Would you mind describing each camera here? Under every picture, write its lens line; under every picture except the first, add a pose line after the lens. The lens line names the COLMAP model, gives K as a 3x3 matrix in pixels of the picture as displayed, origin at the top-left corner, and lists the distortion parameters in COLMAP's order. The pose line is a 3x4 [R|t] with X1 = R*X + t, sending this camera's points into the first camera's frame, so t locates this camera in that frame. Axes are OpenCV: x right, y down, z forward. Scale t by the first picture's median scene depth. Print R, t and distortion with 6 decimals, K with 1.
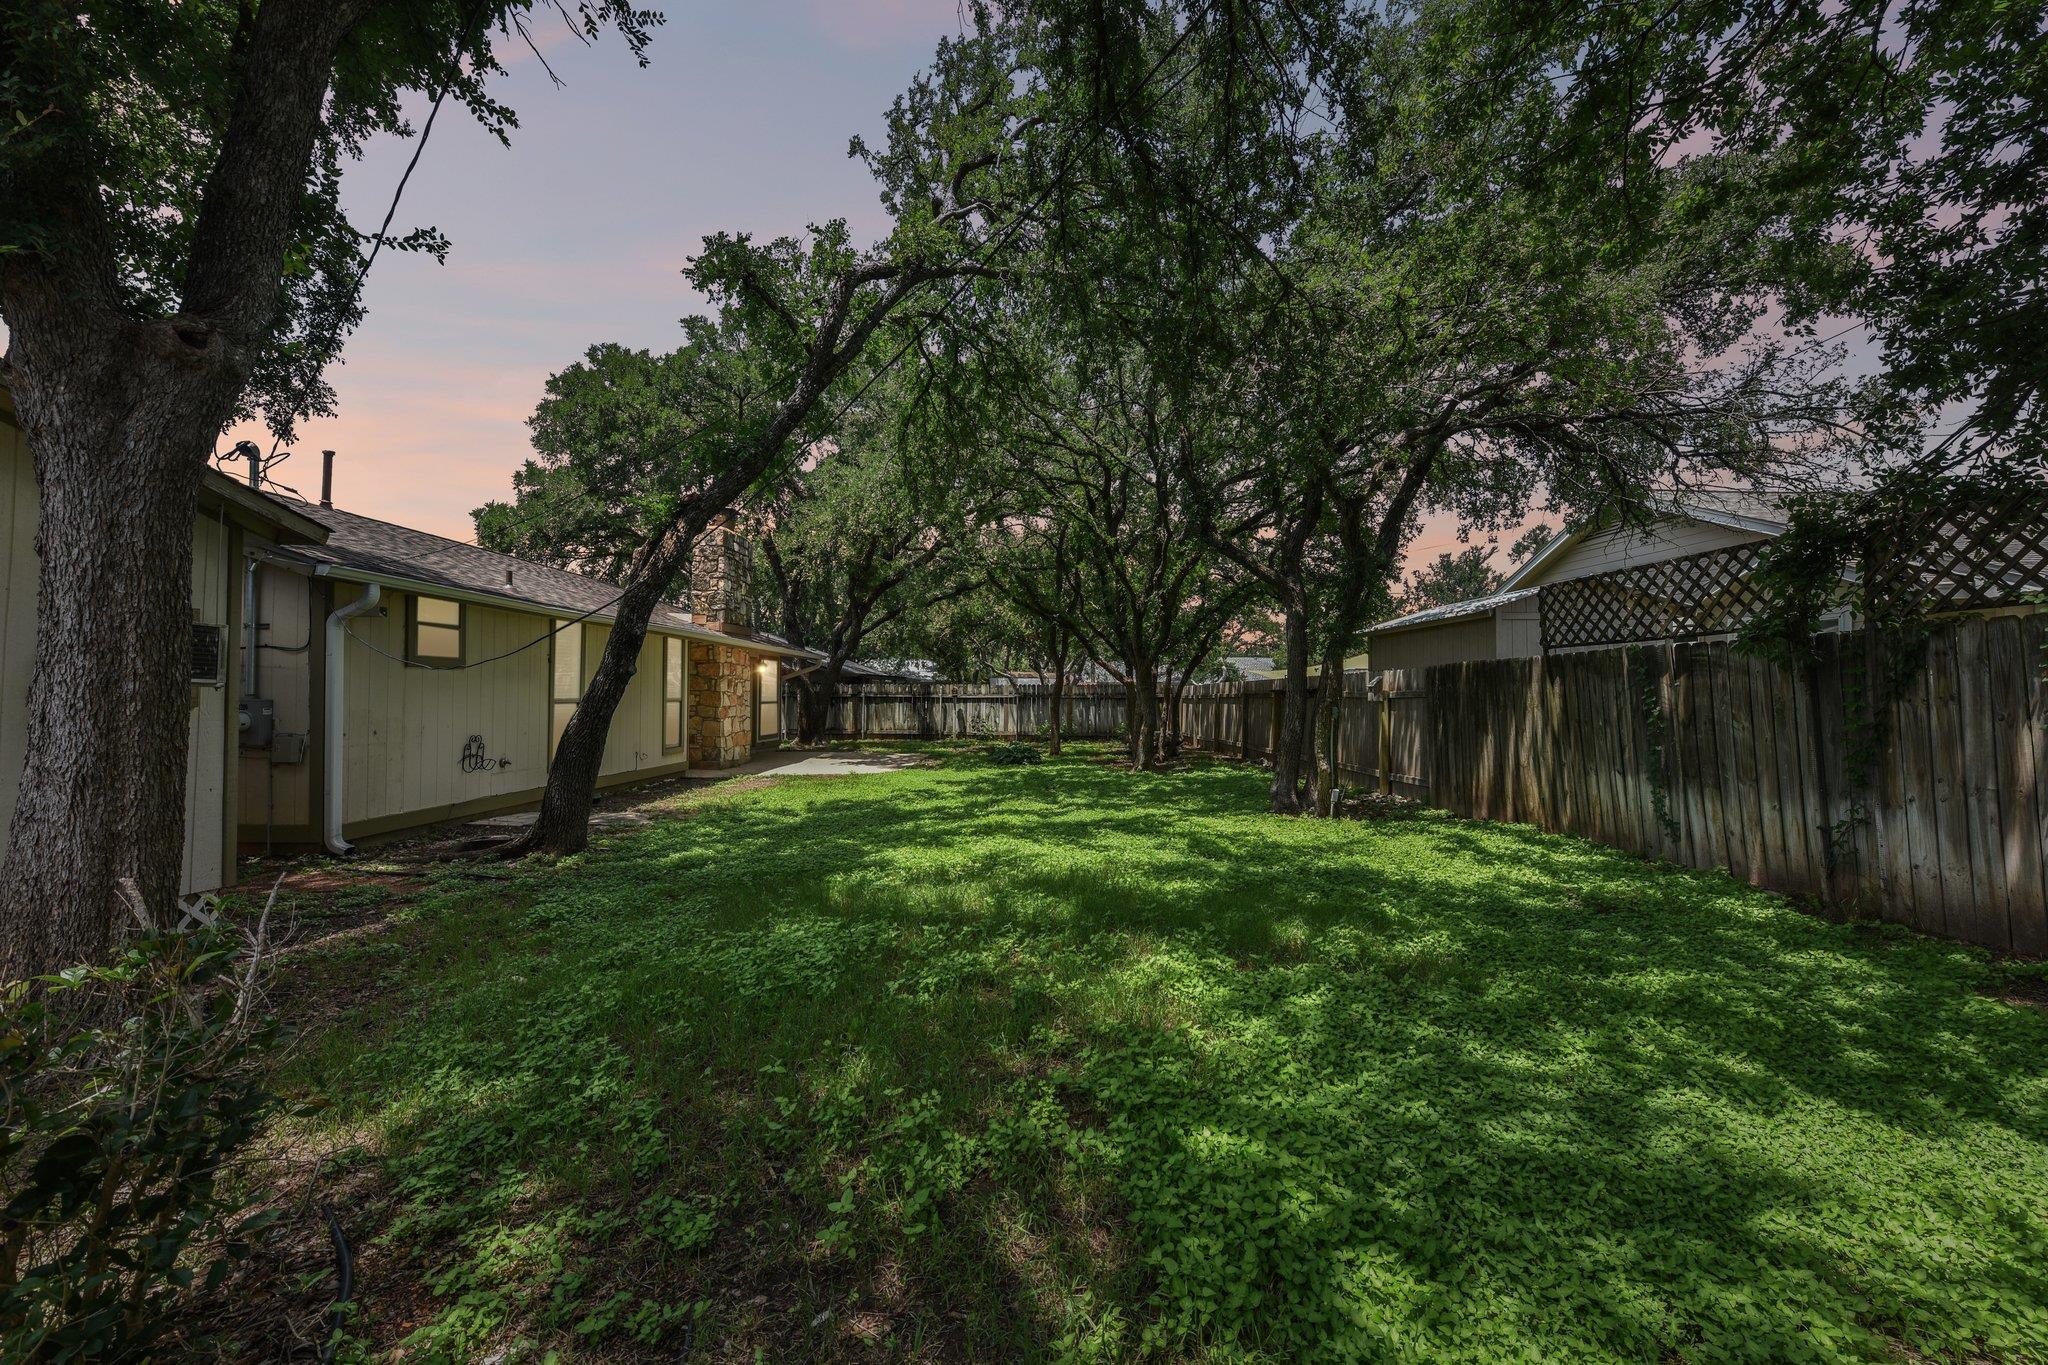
lens RADIAL K [[805.6, 0, 1033.7], [0, 805.6, 685.1], [0, 0, 1]] dist [0.005058, -0.000413]
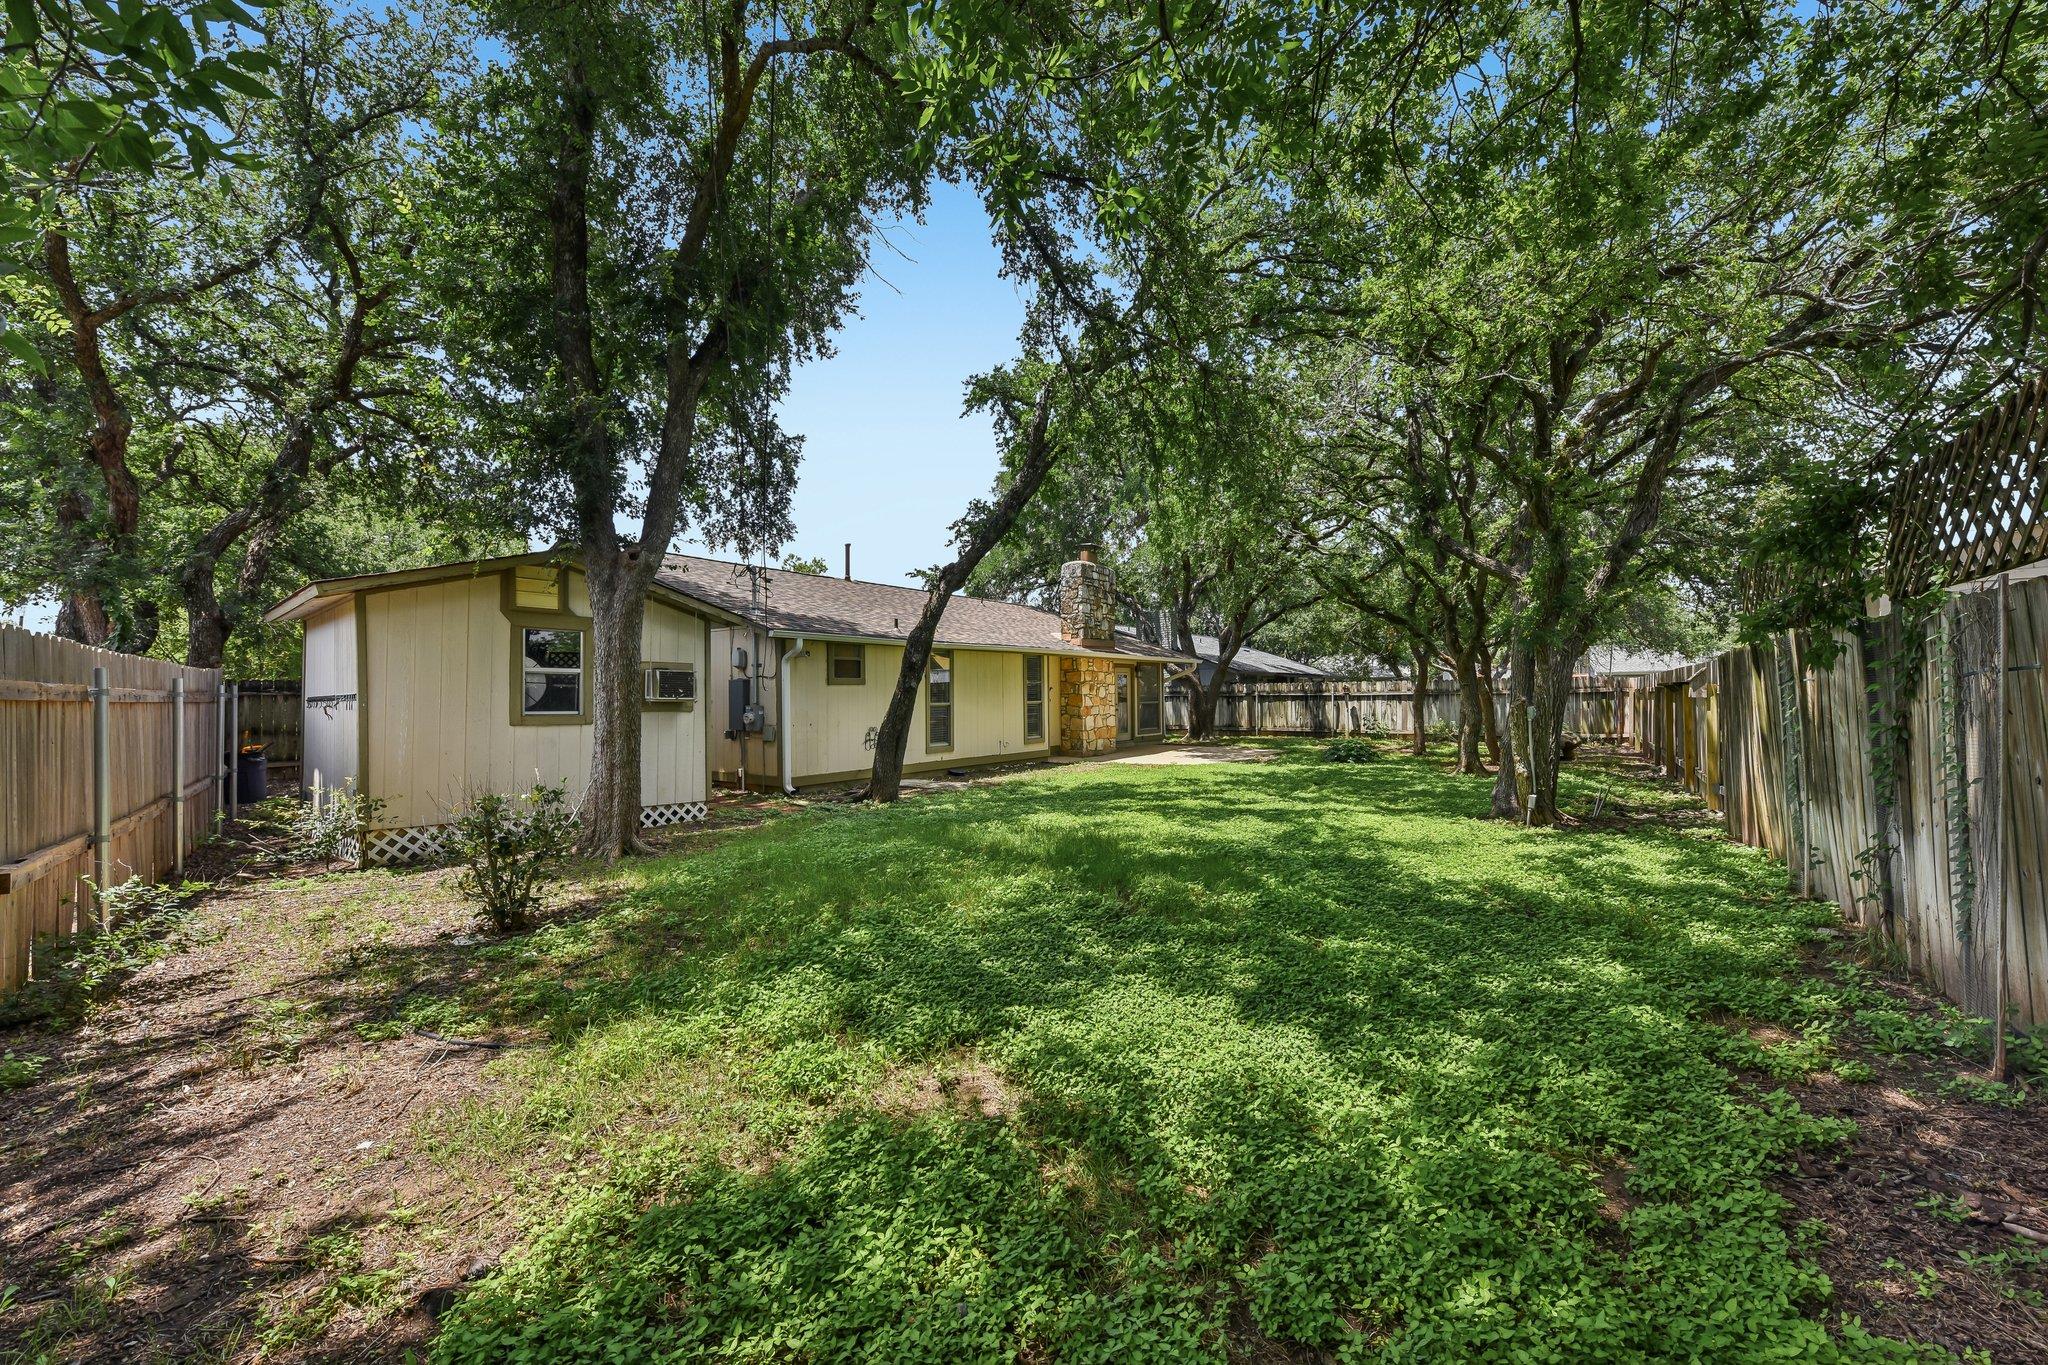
lens RADIAL K [[805.6, 0, 1033.7], [0, 805.6, 685.1], [0, 0, 1]] dist [0.005058, -0.000413]
pose [[0.817532, -0.018922, -0.575572, 0.159476], [0.021451, 0.999767, -0.002398, -0.002950], [0.575484, -0.010386, 0.817747, -0.033453]]
